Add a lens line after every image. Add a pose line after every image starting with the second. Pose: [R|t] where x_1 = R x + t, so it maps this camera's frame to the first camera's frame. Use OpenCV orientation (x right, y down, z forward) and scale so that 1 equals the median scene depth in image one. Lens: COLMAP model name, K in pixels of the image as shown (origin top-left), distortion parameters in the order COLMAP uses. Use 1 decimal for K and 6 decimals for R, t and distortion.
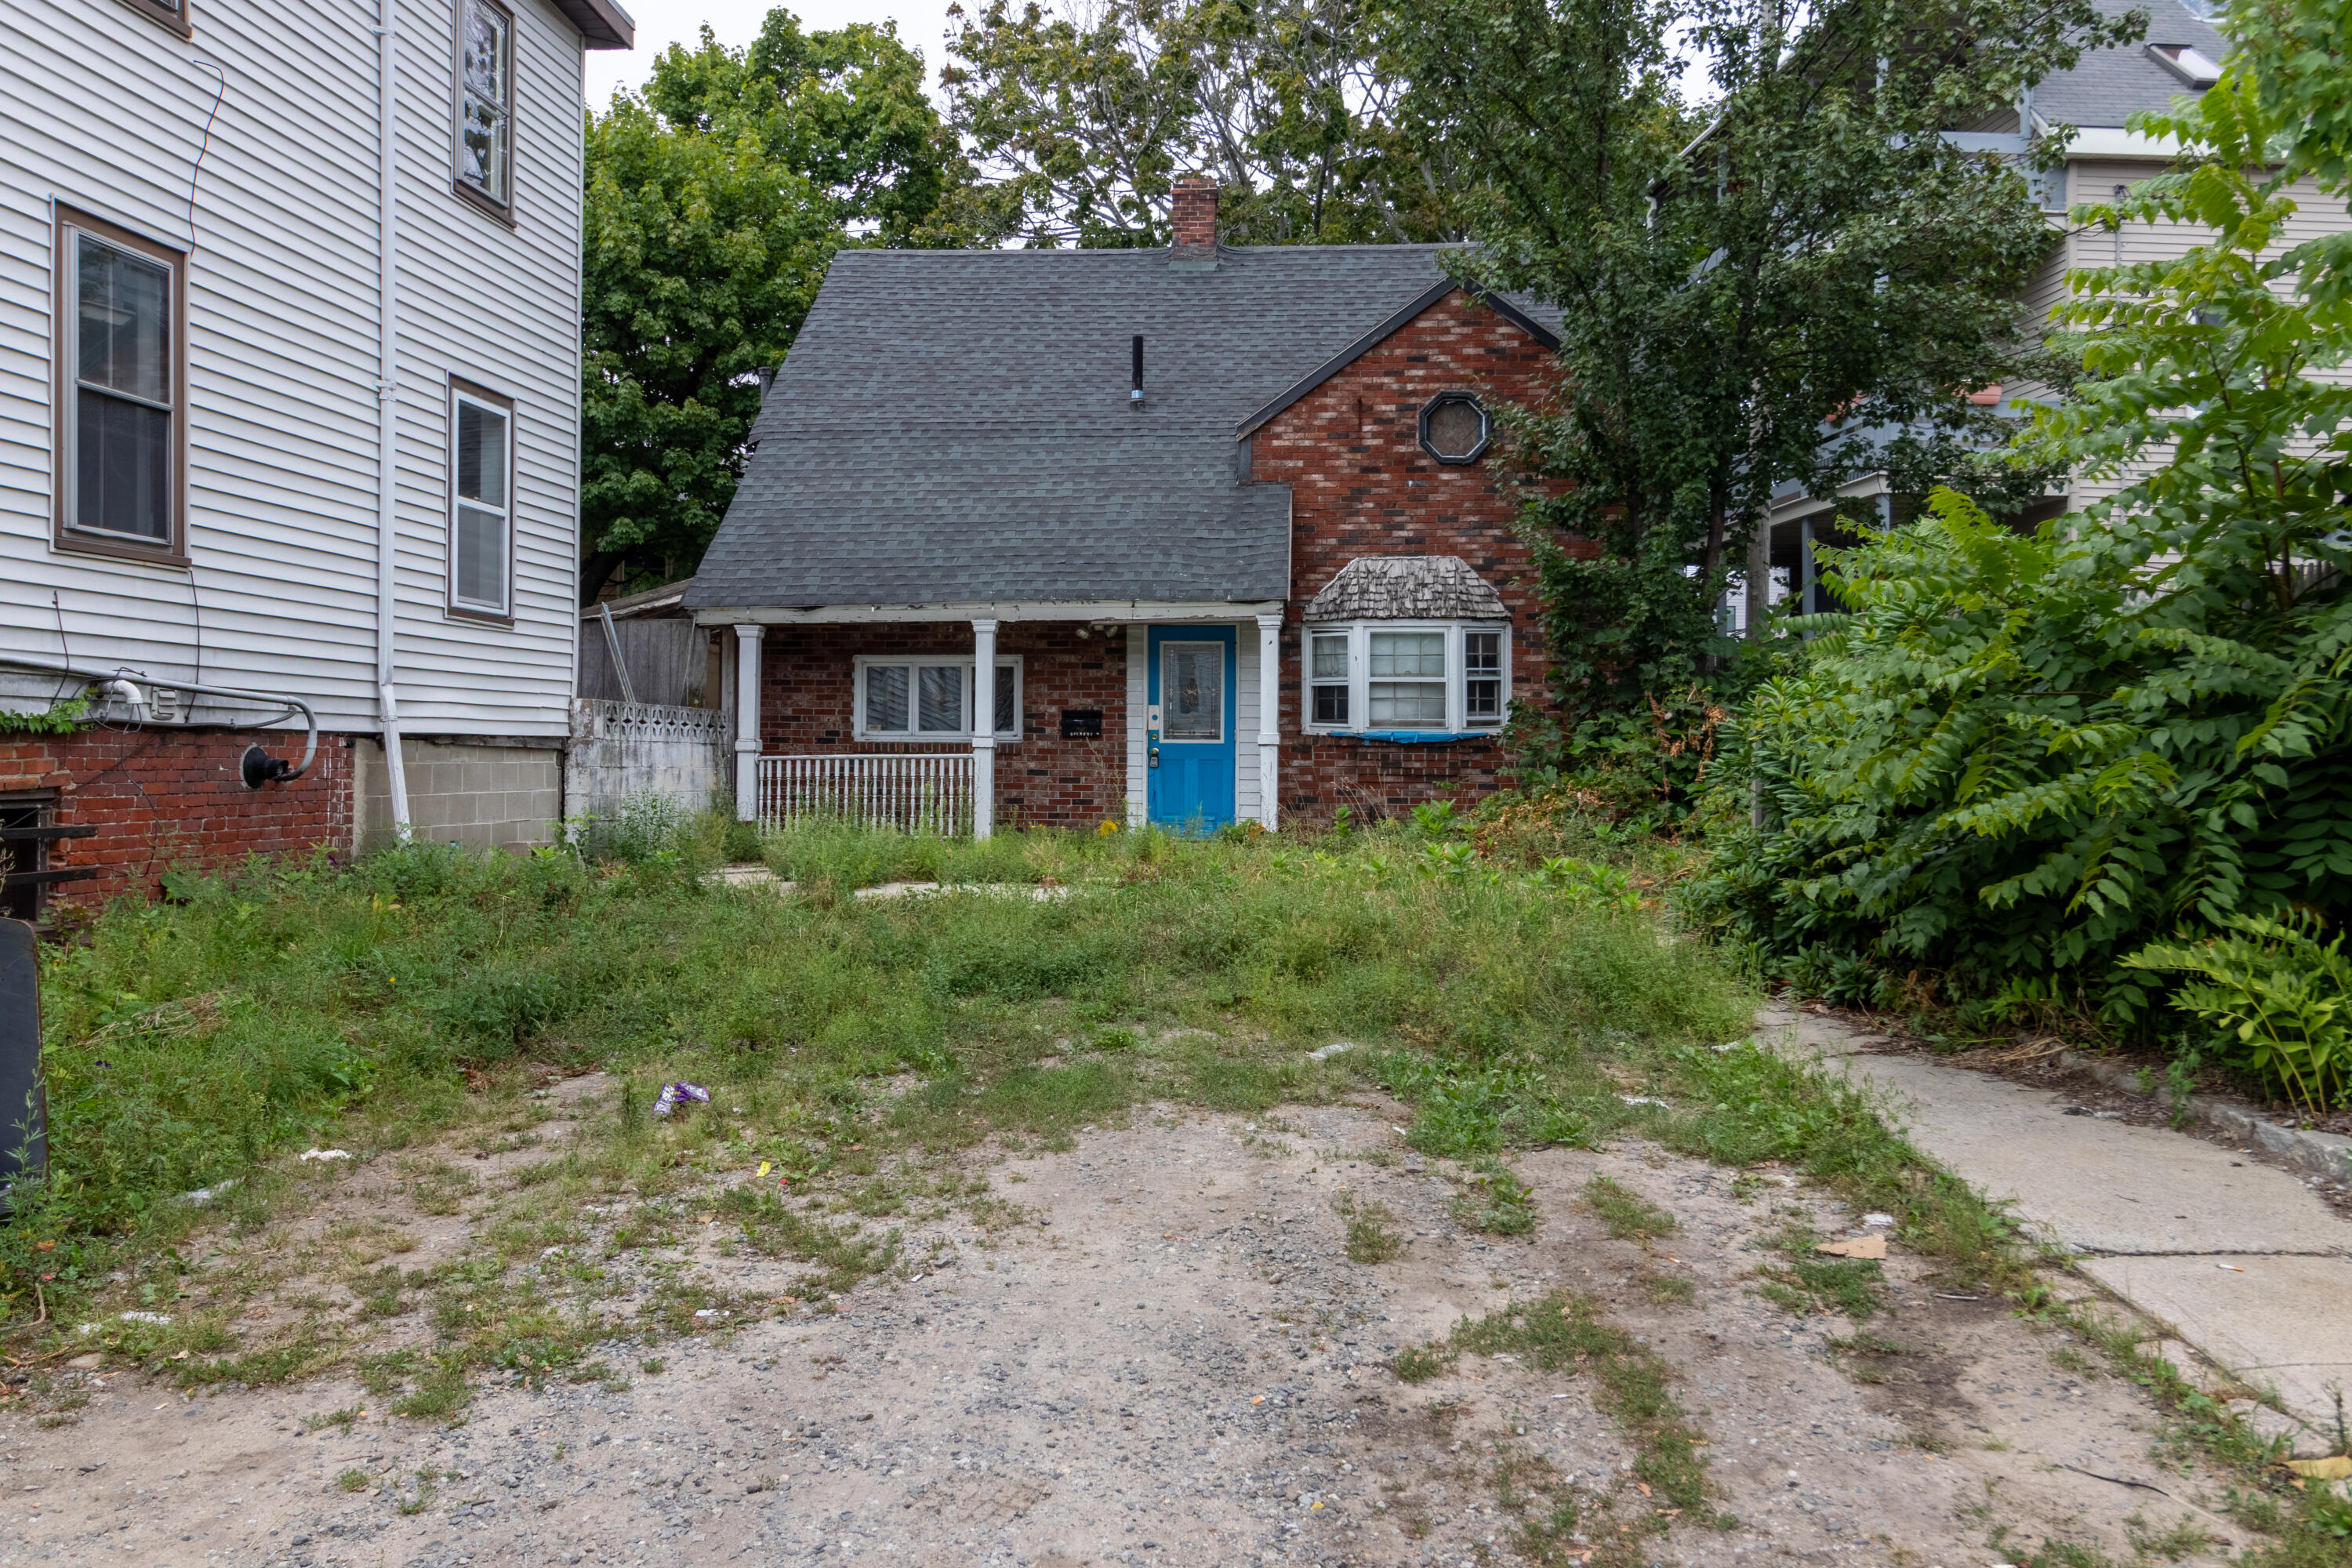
lens RADIAL K [[1964.5, 0, 1178.9], [0, 1964.5, 780.3], [0, 0, 1]] dist [-0.008108, -0.000340]
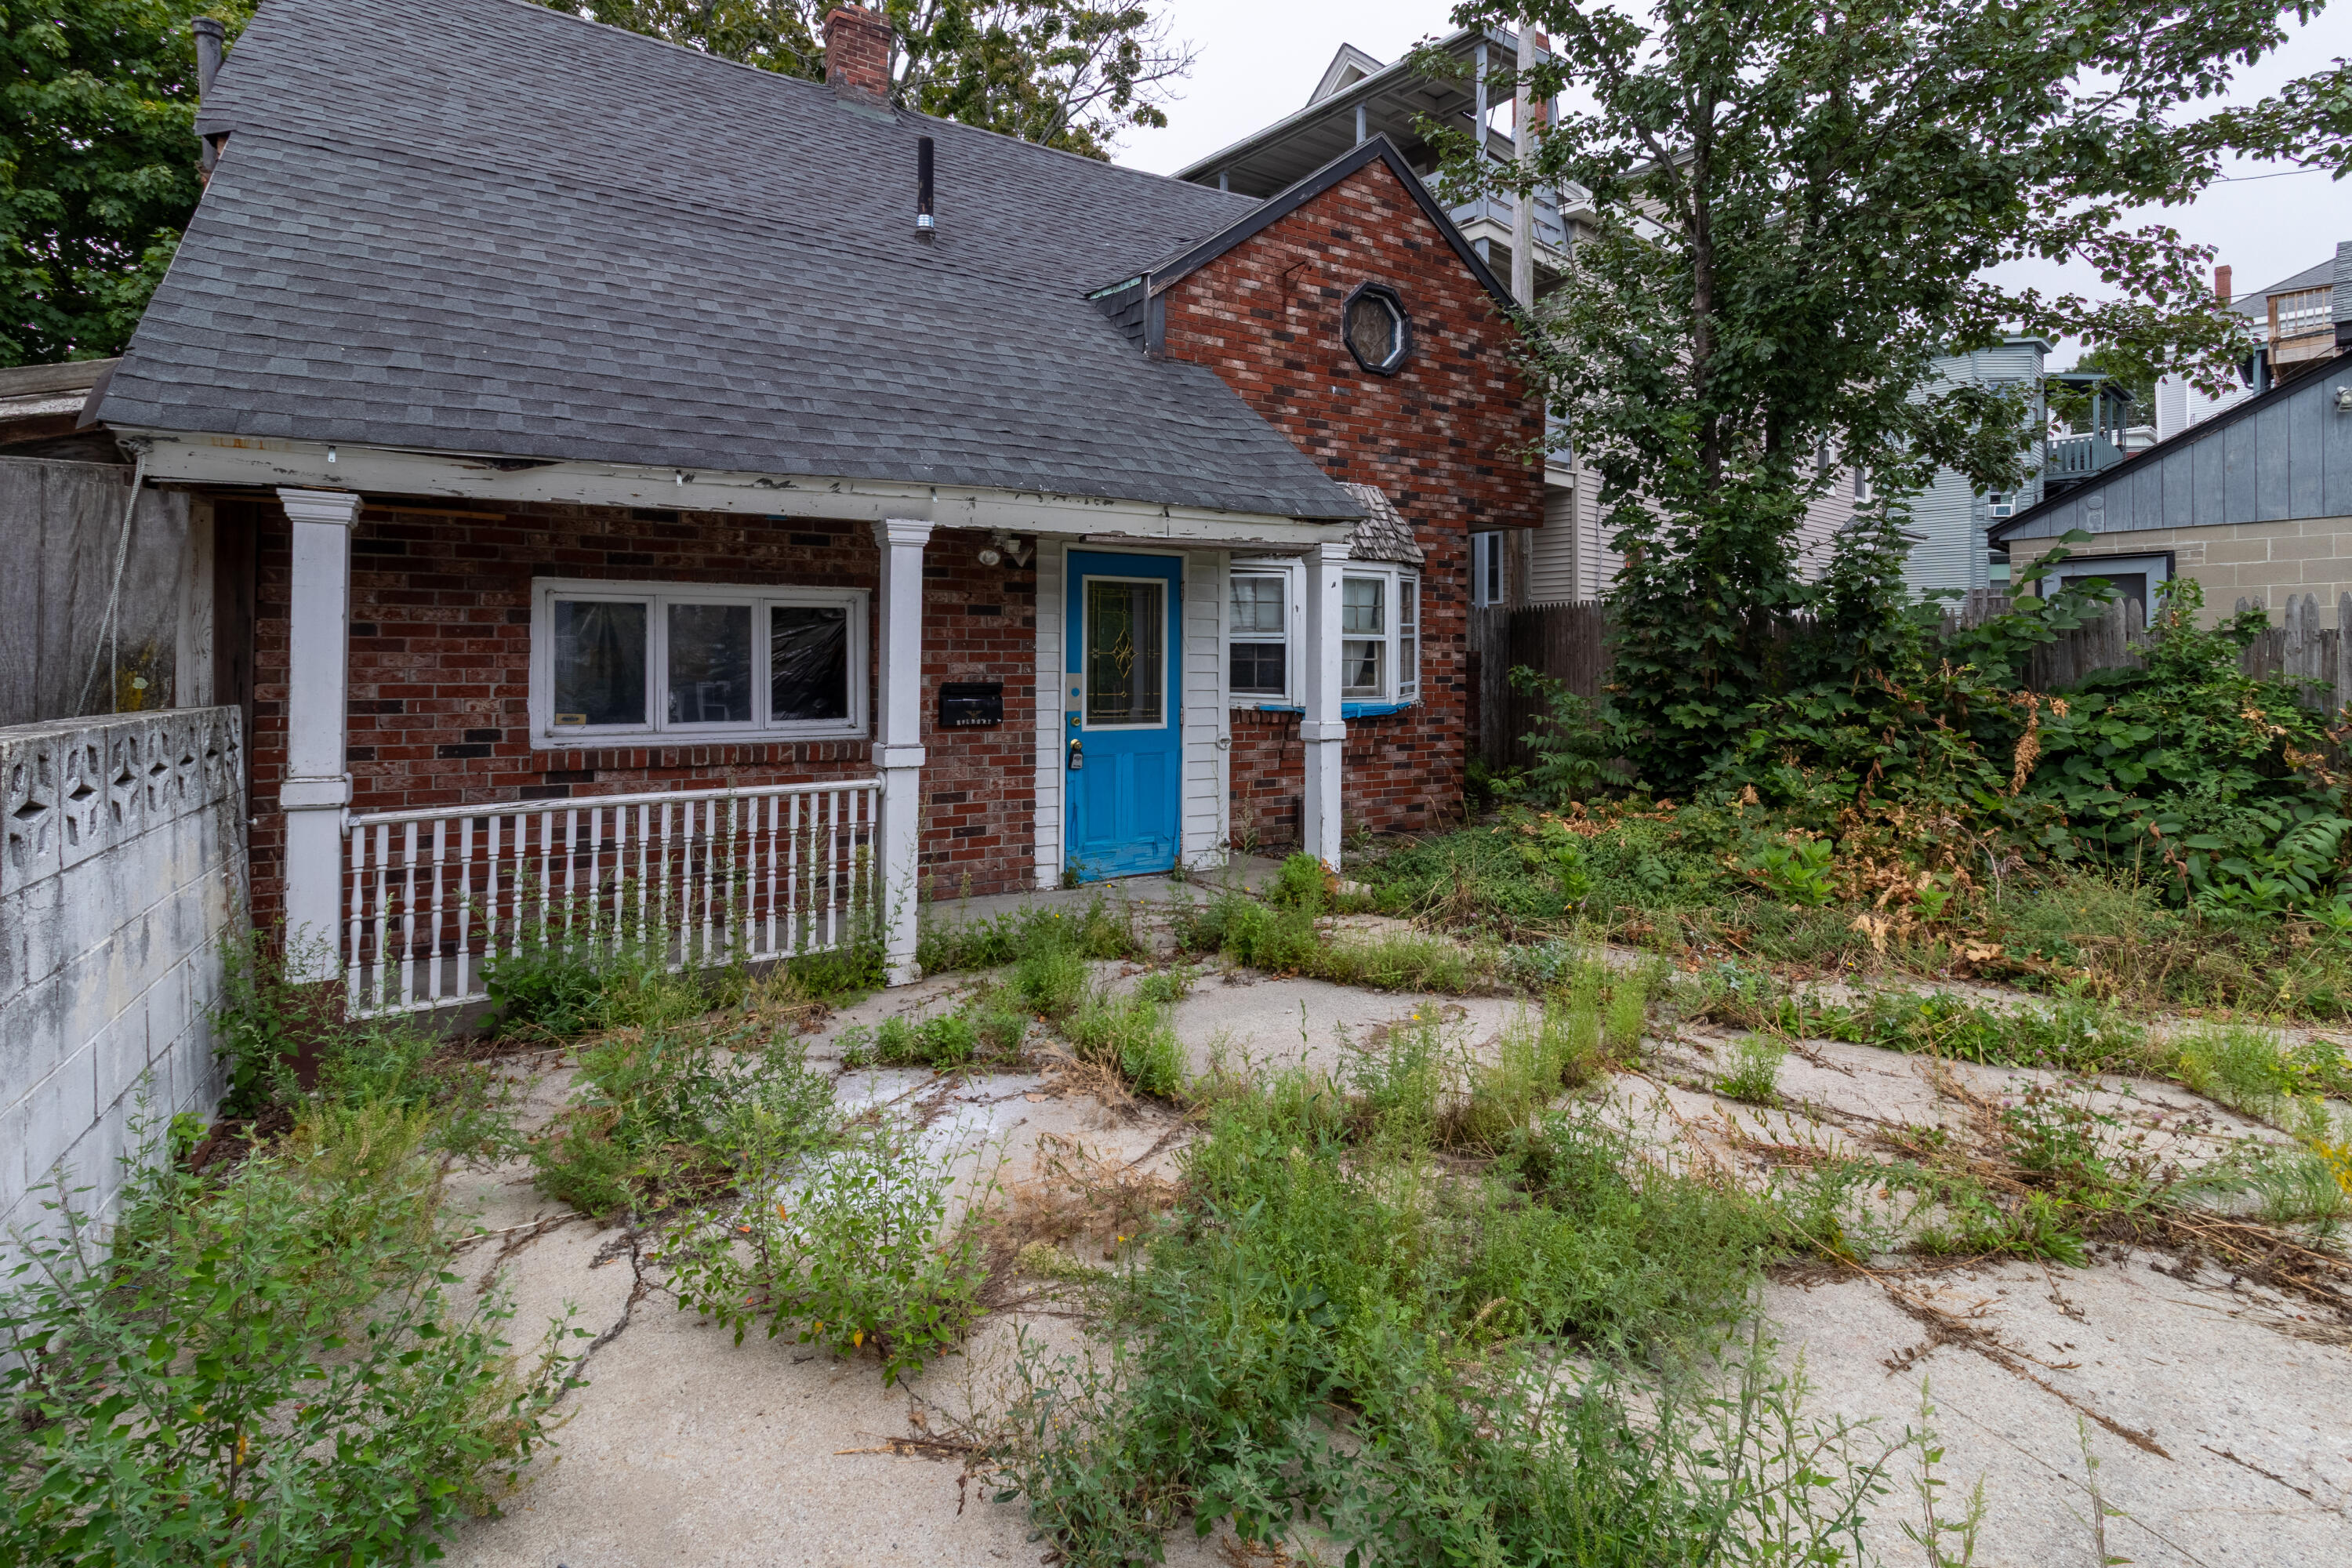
lens RADIAL K [[1075.5, 0, 1112.0], [0, 1075.5, 654.1], [0, 0, 1]] dist [0.001757, -0.000092]
pose [[0.799640, -0.002203, 0.600475, -0.216002], [0.004460, 0.999987, -0.002270, -0.043636], [-0.600463, 0.004493, 0.799640, 0.707103]]
